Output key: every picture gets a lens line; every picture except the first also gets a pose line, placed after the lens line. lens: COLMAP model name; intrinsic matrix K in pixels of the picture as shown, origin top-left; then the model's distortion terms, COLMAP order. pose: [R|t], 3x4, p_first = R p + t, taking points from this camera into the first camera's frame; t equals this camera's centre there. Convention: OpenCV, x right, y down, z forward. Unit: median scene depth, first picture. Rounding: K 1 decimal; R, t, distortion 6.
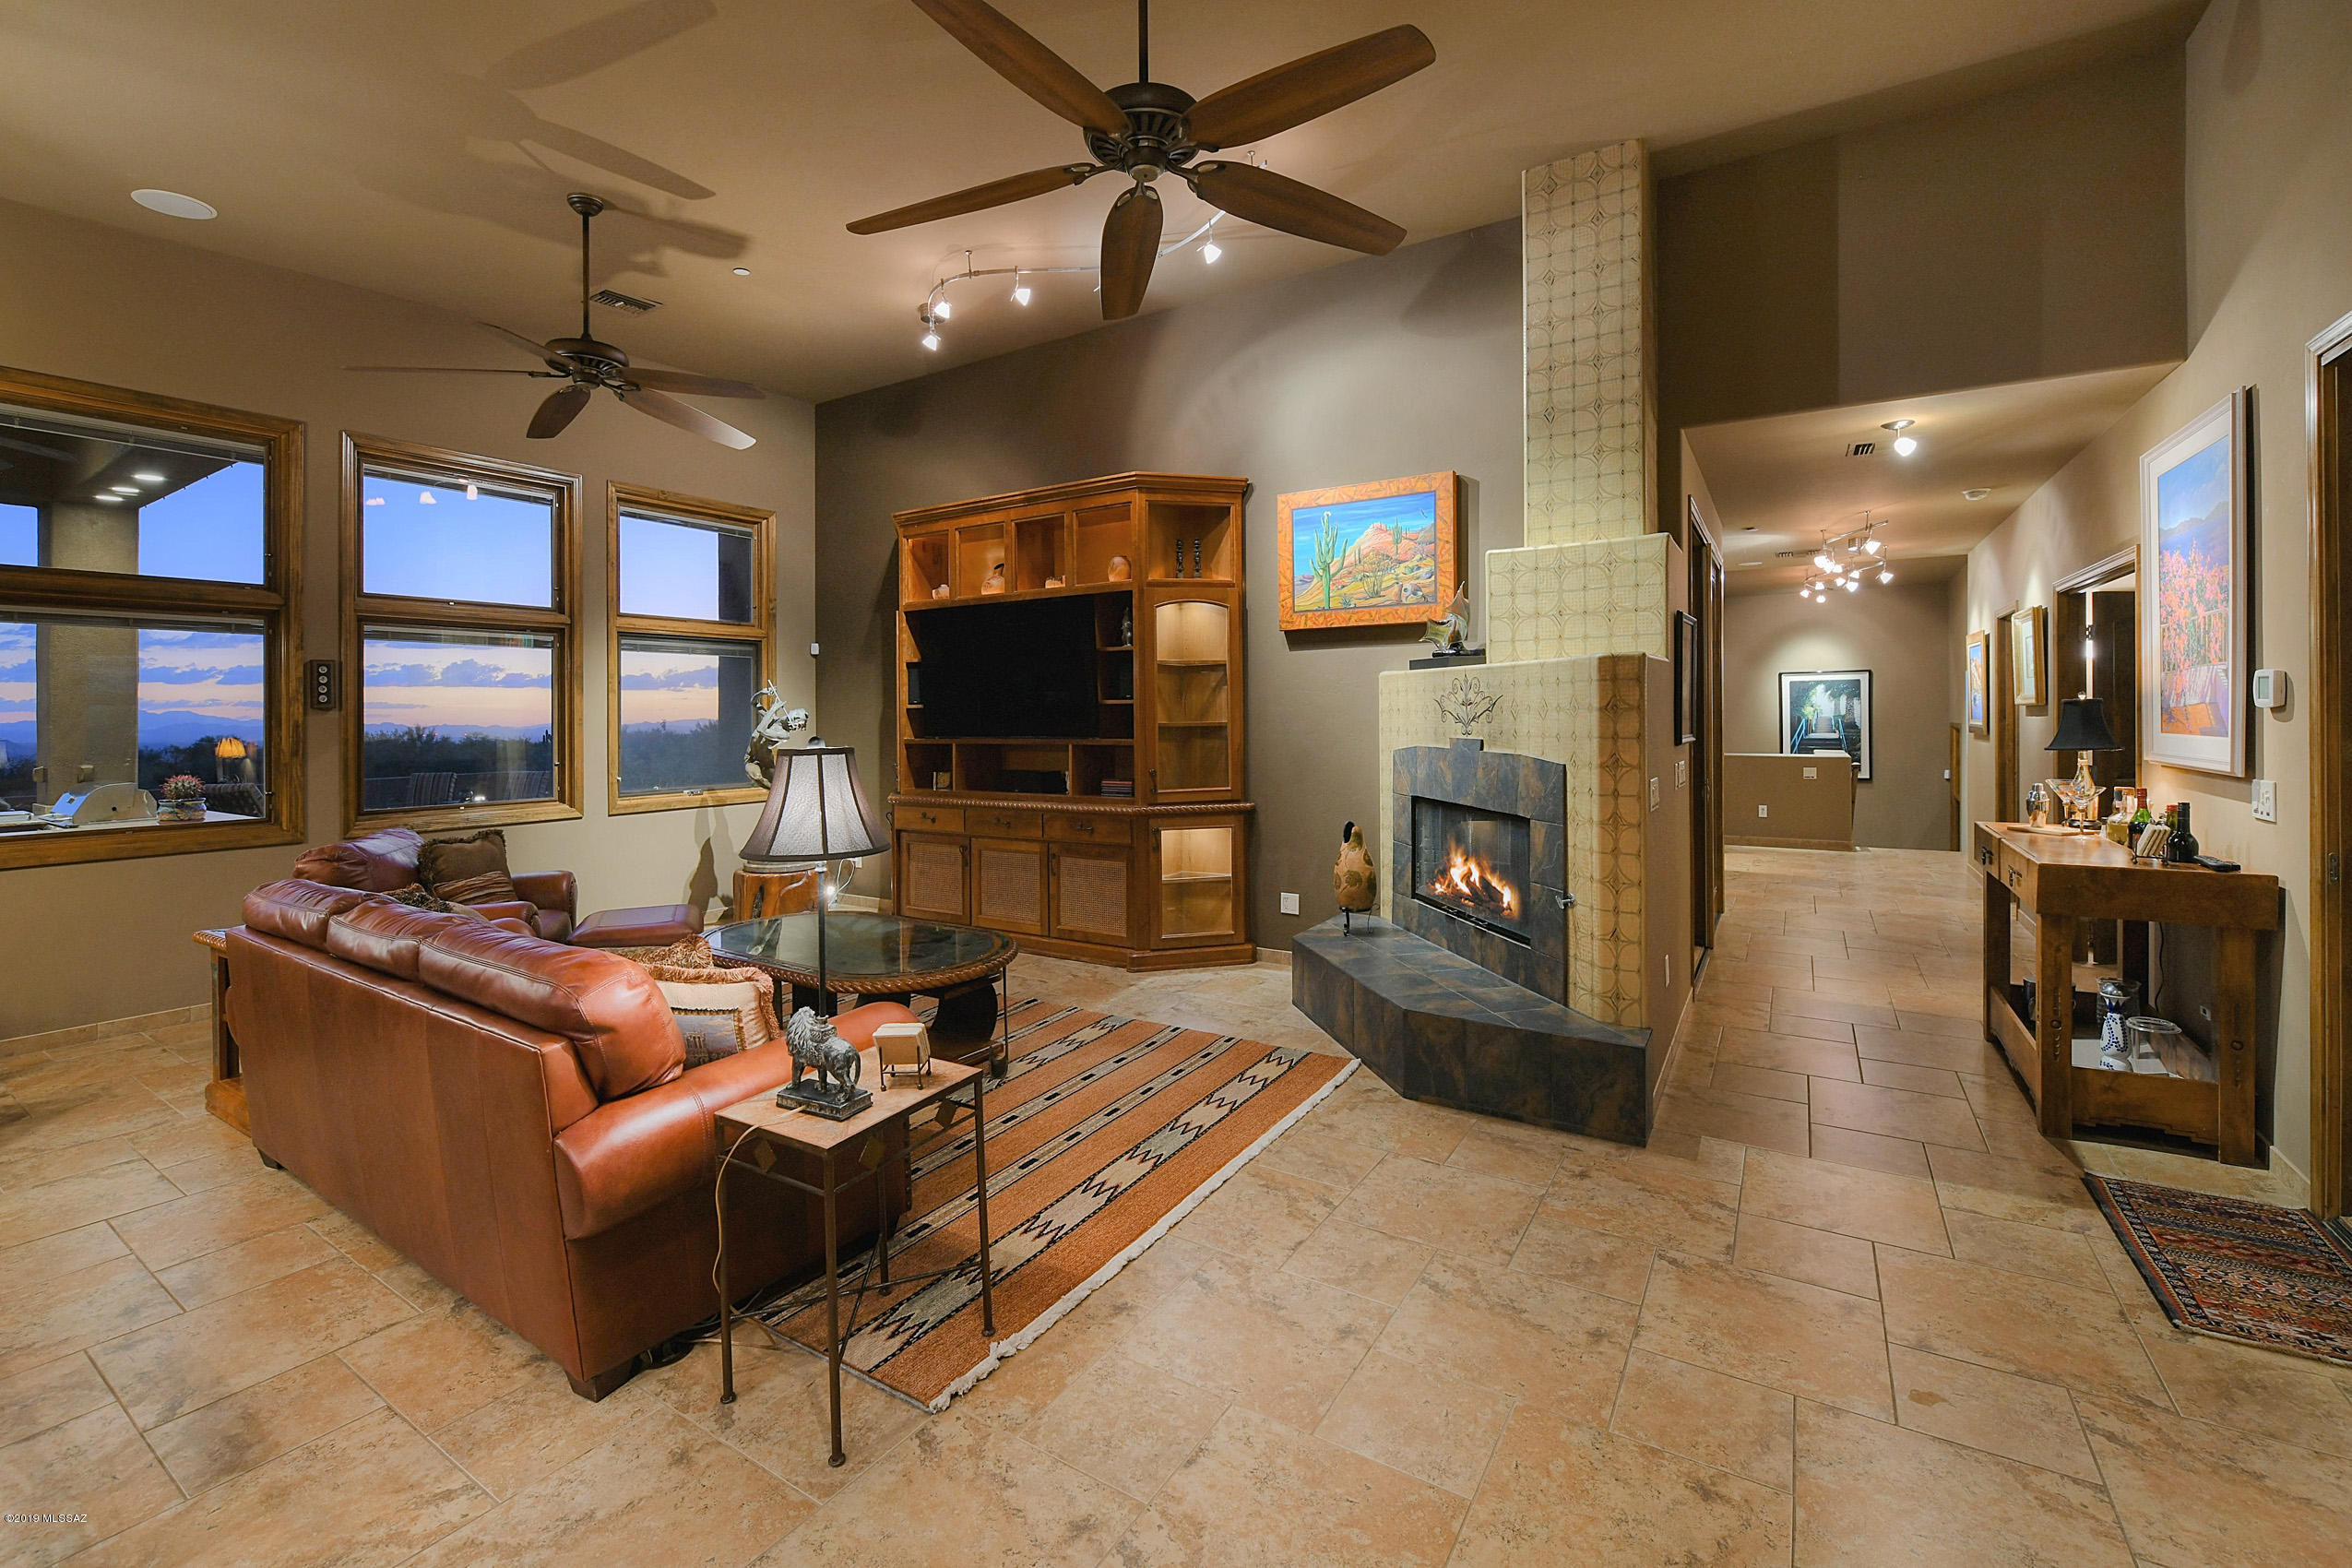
lens RADIAL K [[977.5, 0, 1208.3], [0, 977.5, 719.0], [0, 0, 1]] dist [-0.015161, -0.000102]
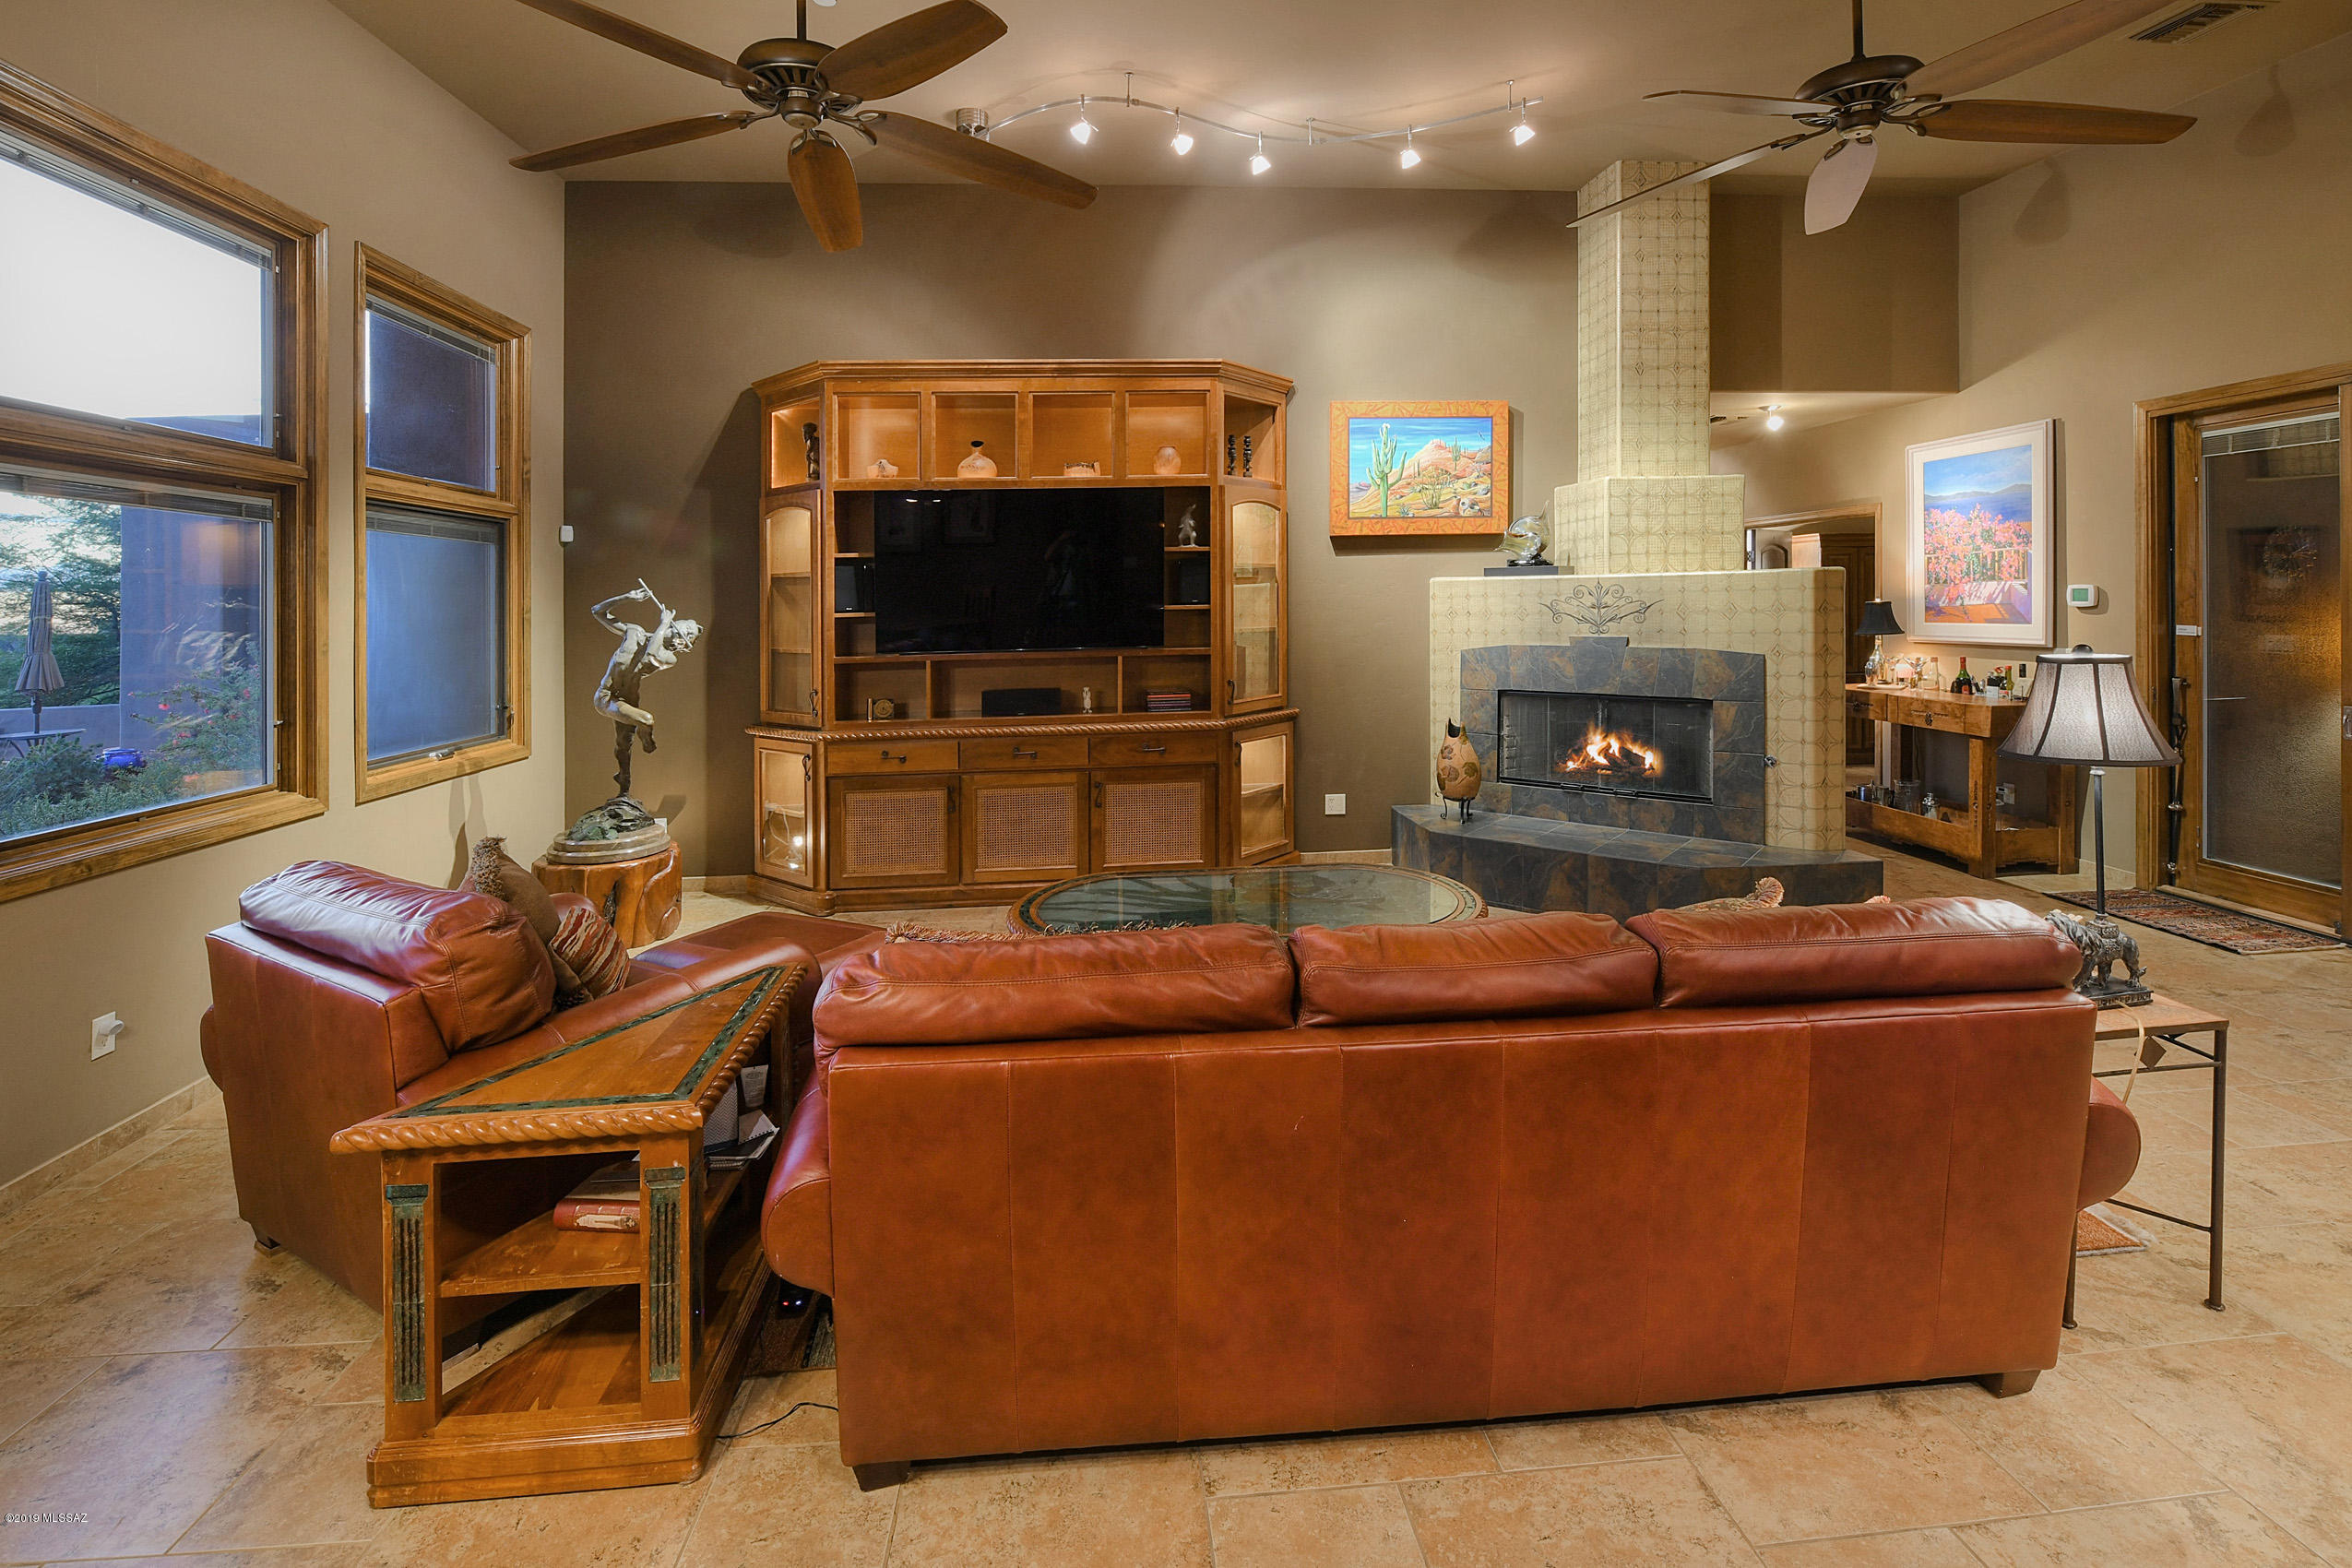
lens RADIAL K [[1034.4, 0, 962.3], [0, 1034.4, 620.6], [0, 0, 1]] dist [-0.007567, -0.002447]
pose [[0.820760, -0.015711, 0.571057, -0.934379], [0.015782, 0.999864, 0.004825, -0.015163], [-0.571055, 0.005052, 0.820896, 0.371541]]
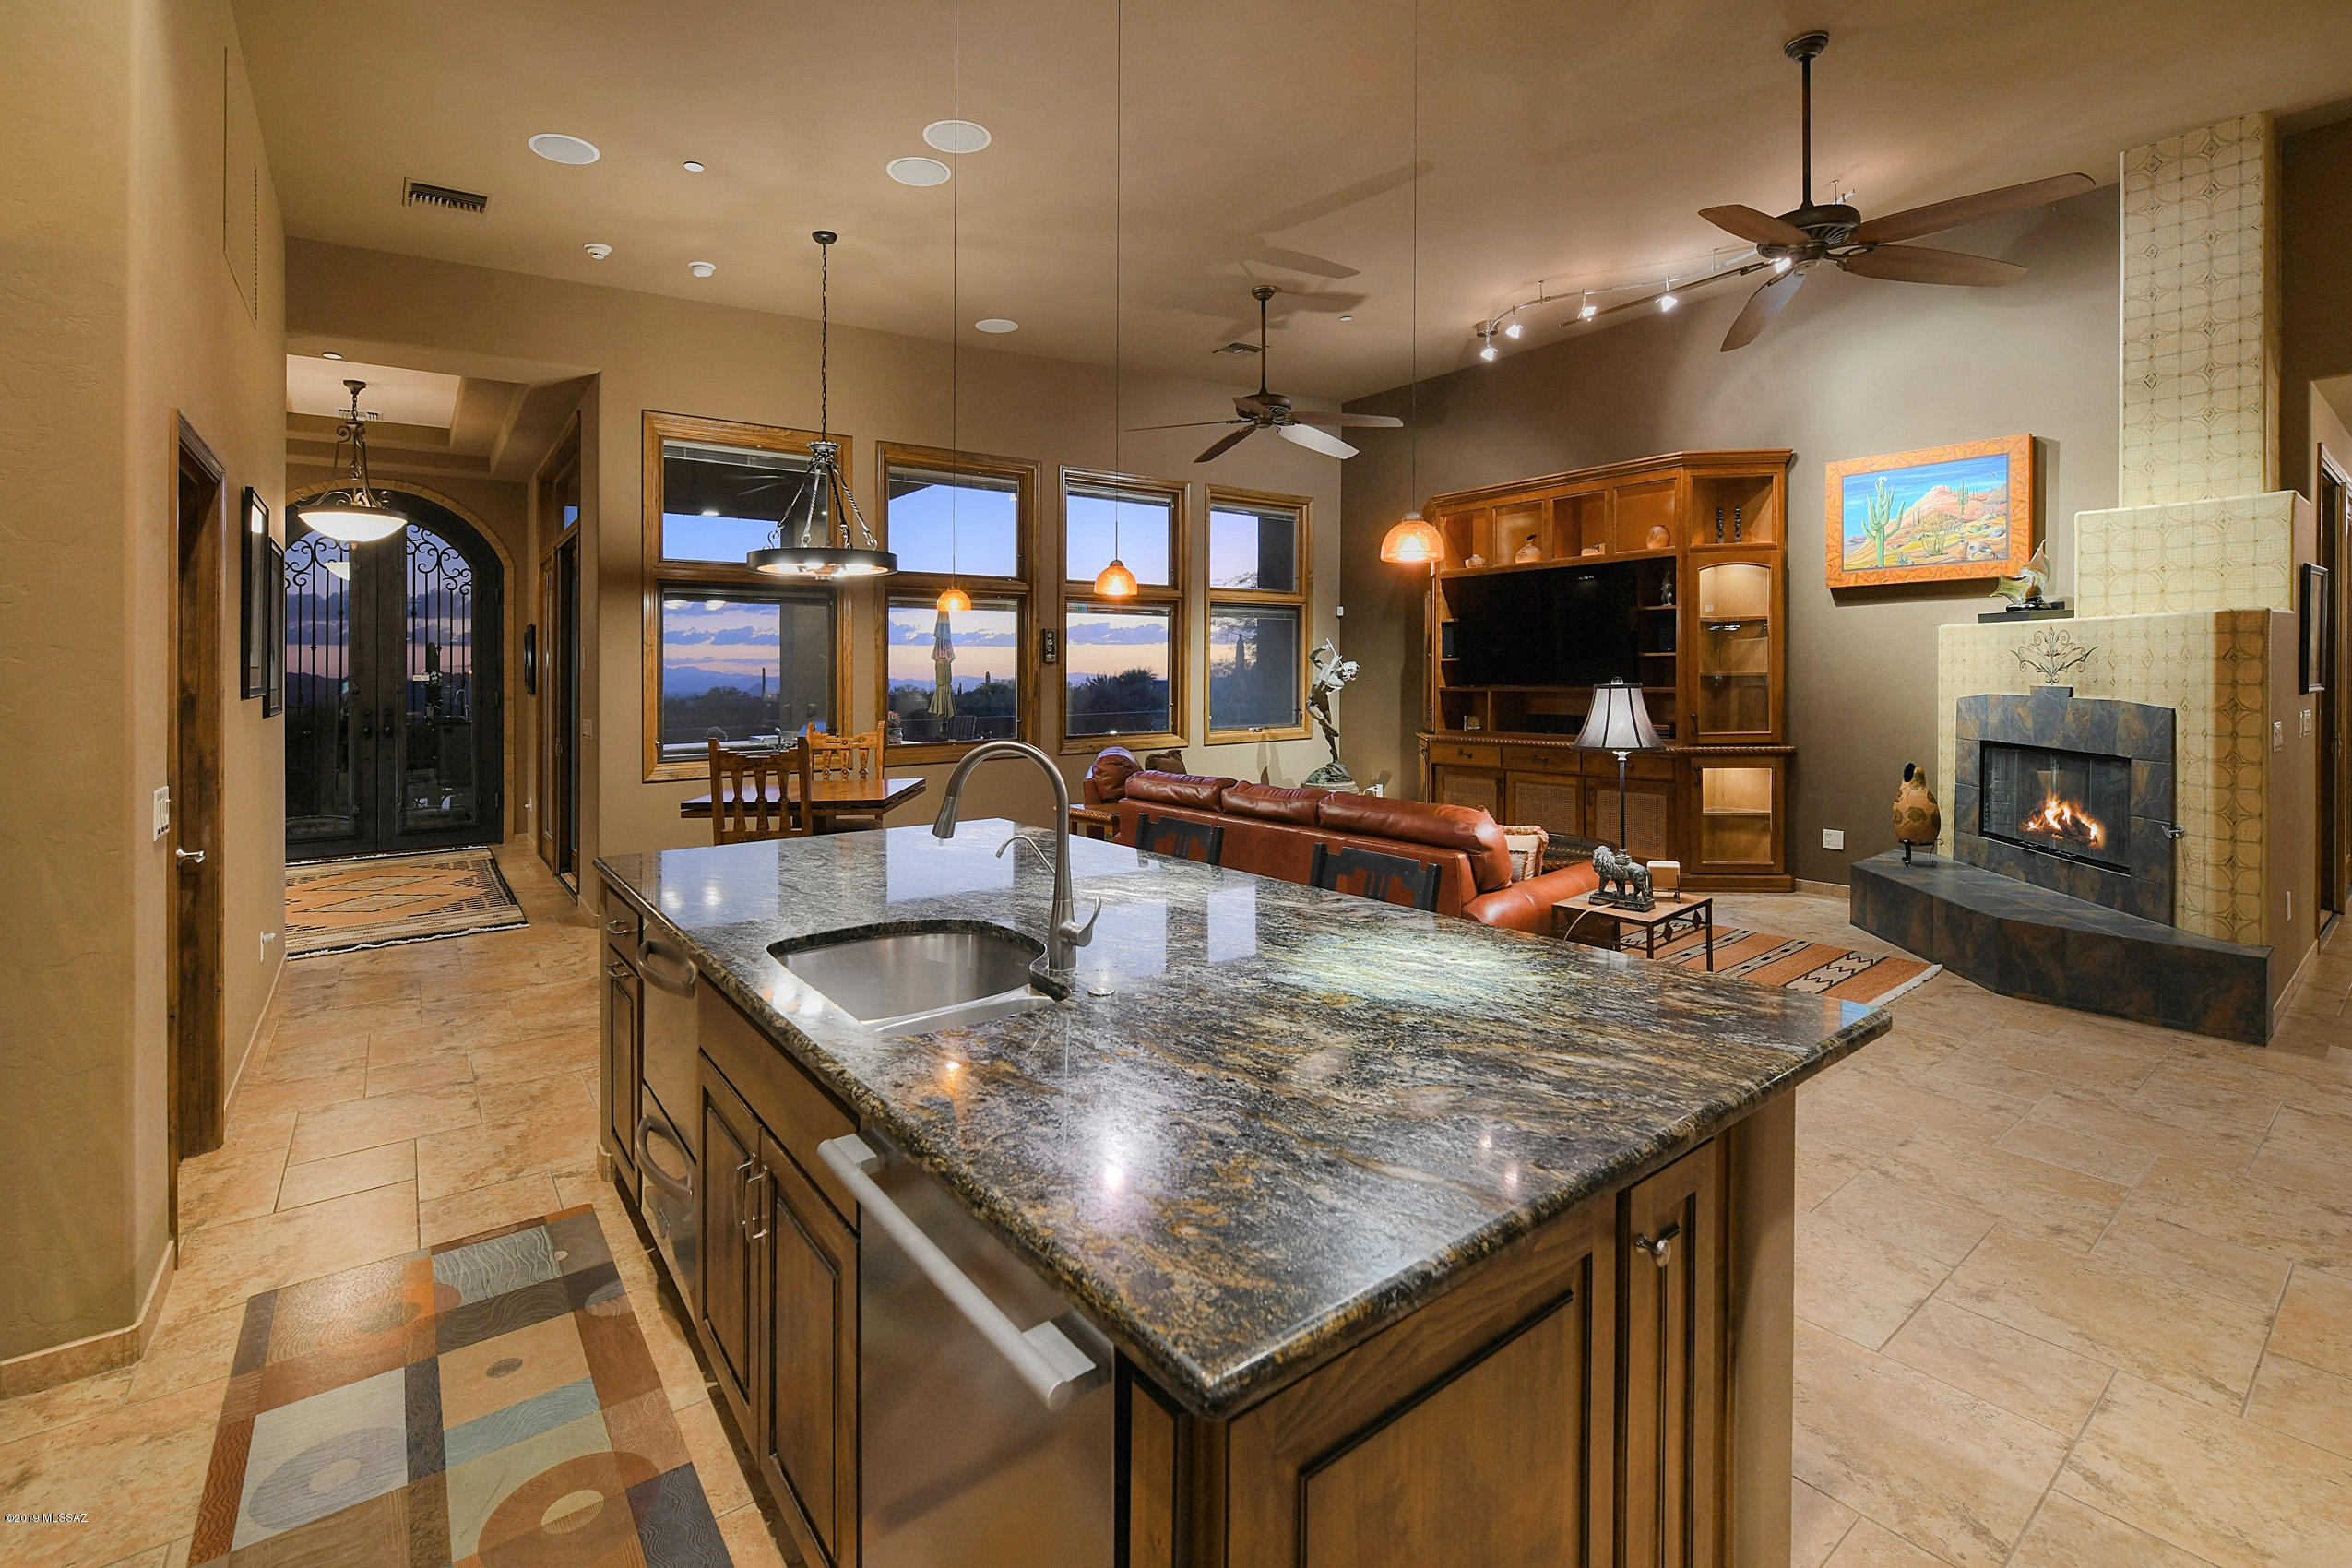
lens RADIAL K [[1034.4, 0, 1191.0], [0, 1034.4, 685.9], [0, 0, 1]] dist [-0.007567, -0.002447]
pose [[0.932742, 0.004048, -0.360521, -0.190334], [0.000440, 0.999923, 0.012367, 0.004434], [0.360544, -0.011694, 0.932669, -0.363160]]
